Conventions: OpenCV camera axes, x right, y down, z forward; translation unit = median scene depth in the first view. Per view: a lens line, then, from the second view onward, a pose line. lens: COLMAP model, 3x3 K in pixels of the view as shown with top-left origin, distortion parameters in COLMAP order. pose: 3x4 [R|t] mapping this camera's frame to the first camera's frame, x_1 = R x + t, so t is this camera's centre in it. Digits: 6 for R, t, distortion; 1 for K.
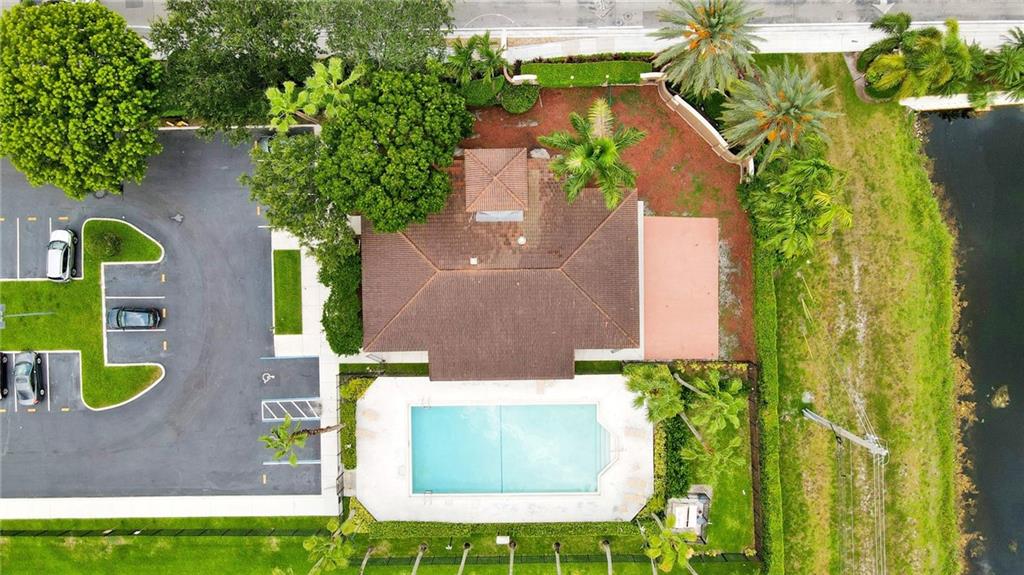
lens RADIAL K [[776.0, 0, 512.0], [0, 776.0, 287.5], [0, 0, 1]] dist [-0.011639, 0.029815]
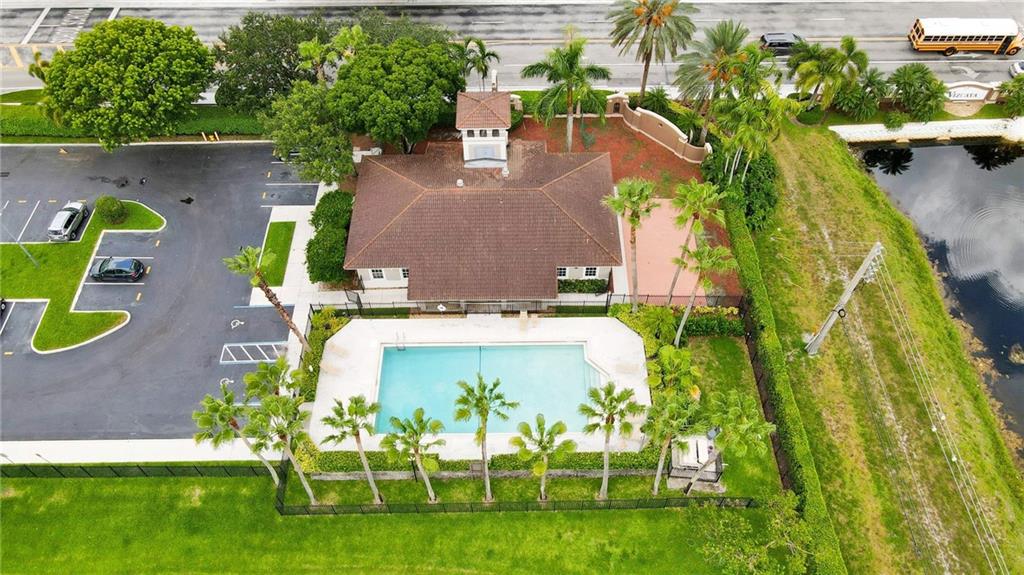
lens RADIAL K [[776.0, 0, 512.0], [0, 776.0, 287.5], [0, 0, 1]] dist [-0.011639, 0.029815]
pose [[0.999898, 0.014223, -0.000975, 0.023252], [-0.011781, 0.785790, -0.618381, 0.674234], [-0.008029, 0.618330, 0.785877, 0.226010]]
